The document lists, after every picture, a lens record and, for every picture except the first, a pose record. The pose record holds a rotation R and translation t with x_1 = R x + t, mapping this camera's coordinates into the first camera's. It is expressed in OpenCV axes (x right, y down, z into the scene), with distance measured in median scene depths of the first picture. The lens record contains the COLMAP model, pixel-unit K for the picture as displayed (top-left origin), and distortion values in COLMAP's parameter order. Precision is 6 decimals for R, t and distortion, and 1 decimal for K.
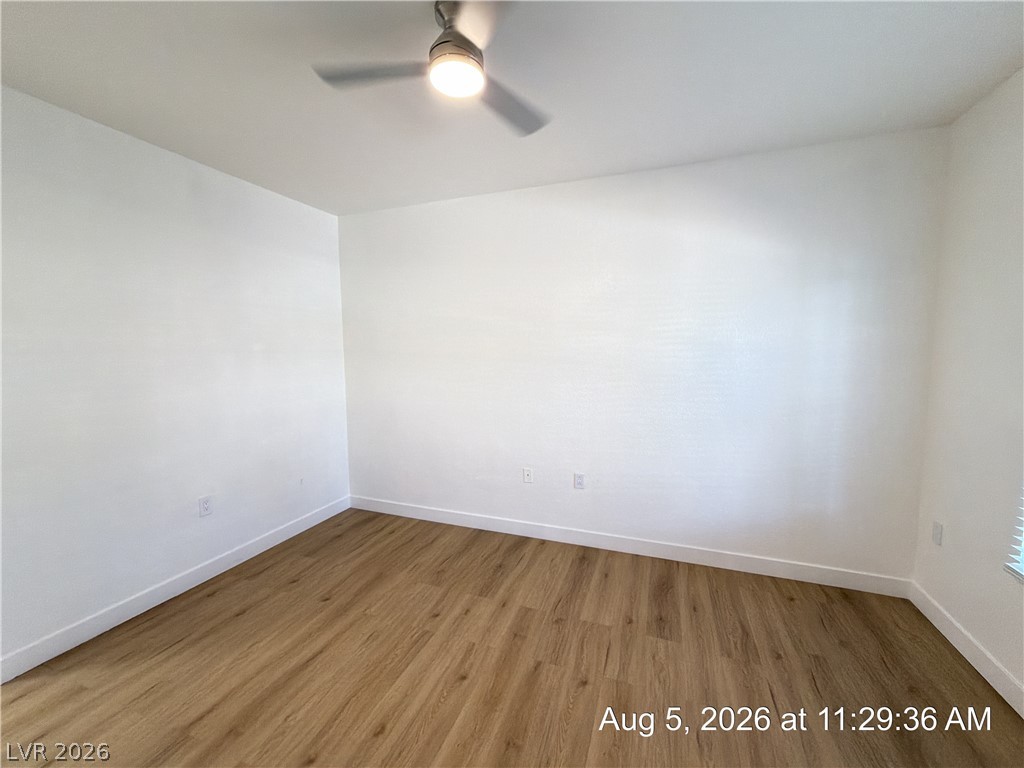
lens RADIAL K [[408.1, 0, 516.7], [0, 408.1, 382.1], [0, 0, 1]] dist [0.001320, 0.000181]
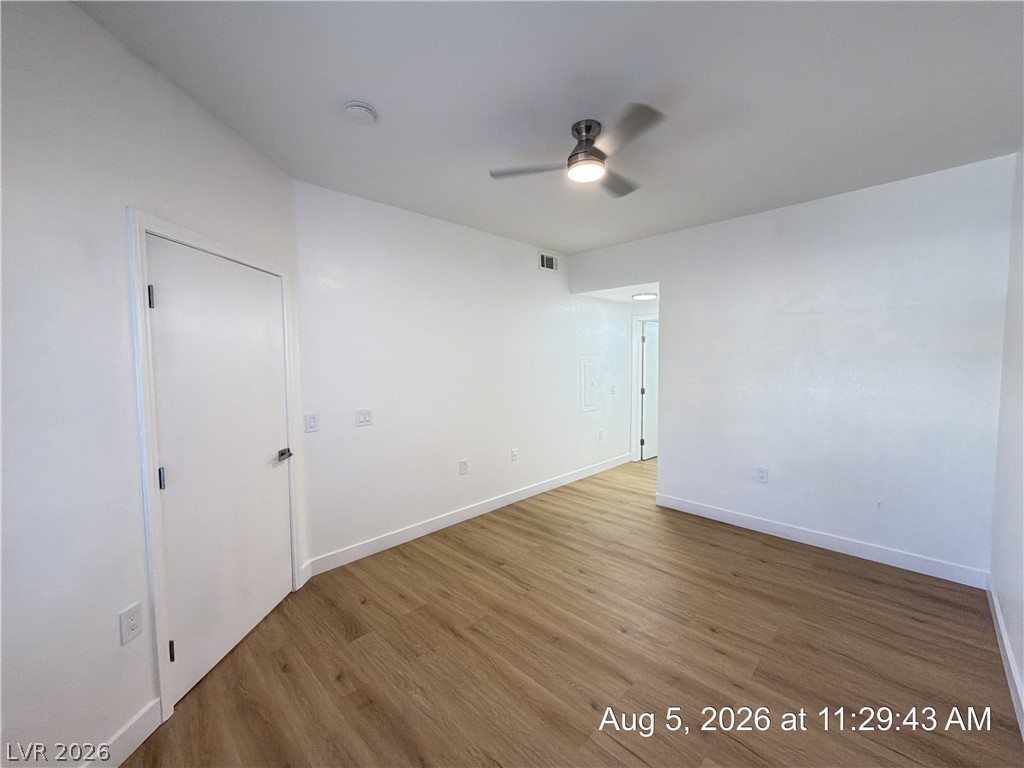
lens RADIAL K [[408.1, 0, 509.3], [0, 408.1, 386.3], [0, 0, 1]] dist [0.001320, 0.000181]
pose [[-0.426277, 0.070025, -0.901878, 0.807881], [-0.064257, 0.992137, 0.107405, -0.071819], [0.902308, 0.103736, -0.418426, 0.873237]]
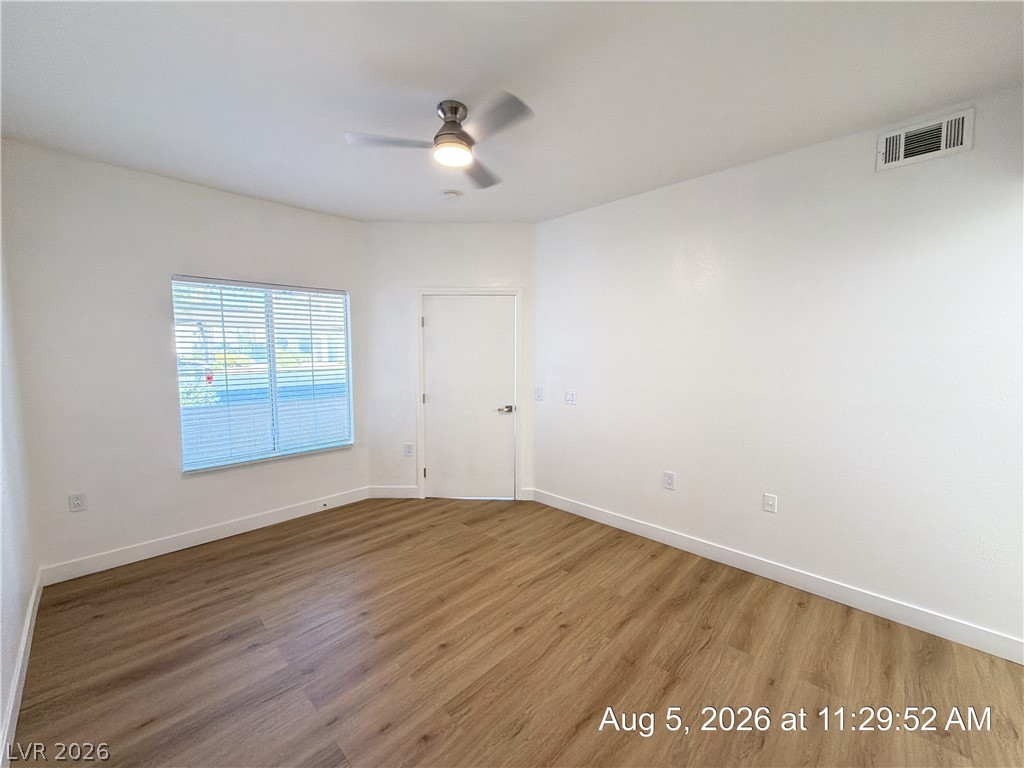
lens RADIAL K [[408.1, 0, 516.1], [0, 408.1, 385.3], [0, 0, 1]] dist [0.001320, 0.000181]
pose [[-0.917458, -0.030133, 0.396691, -0.561228], [0.034781, 0.987234, 0.155432, -0.099407], [-0.396310, 0.156400, -0.904697, 1.402660]]
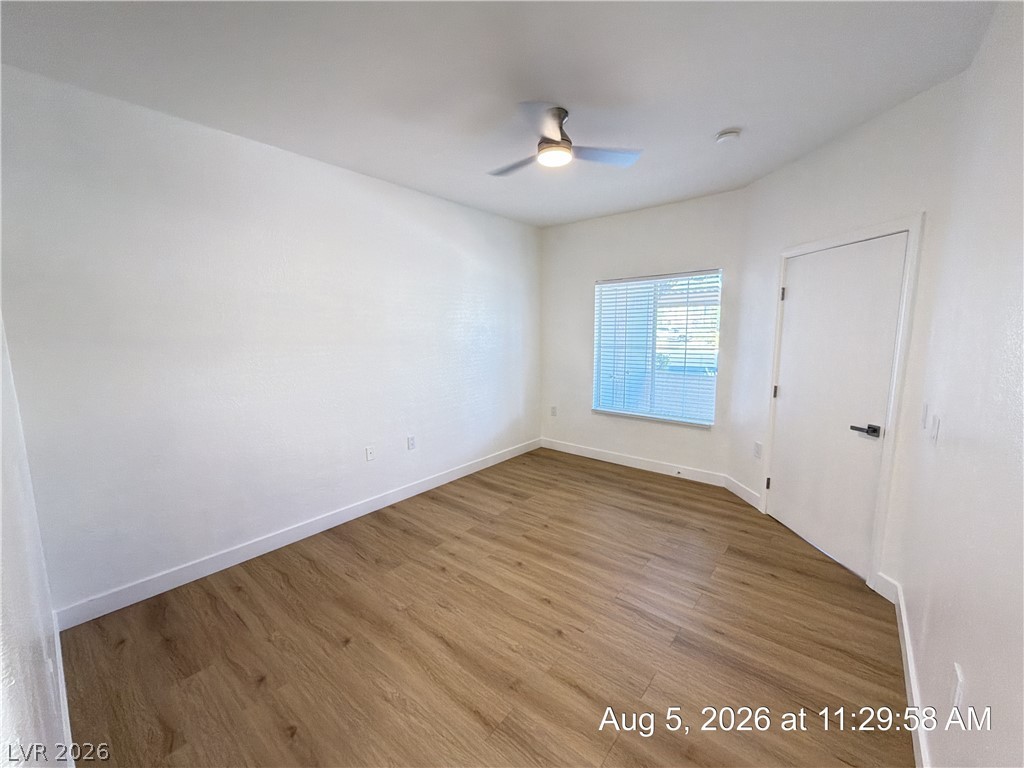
lens RADIAL K [[408.1, 0, 511.4], [0, 408.1, 386.8], [0, 0, 1]] dist [0.001320, 0.000181]
pose [[0.334915, -0.131583, 0.933015, -1.070946], [0.082379, 0.990499, 0.110119, -0.031408], [-0.938640, 0.039980, 0.342573, 0.403833]]
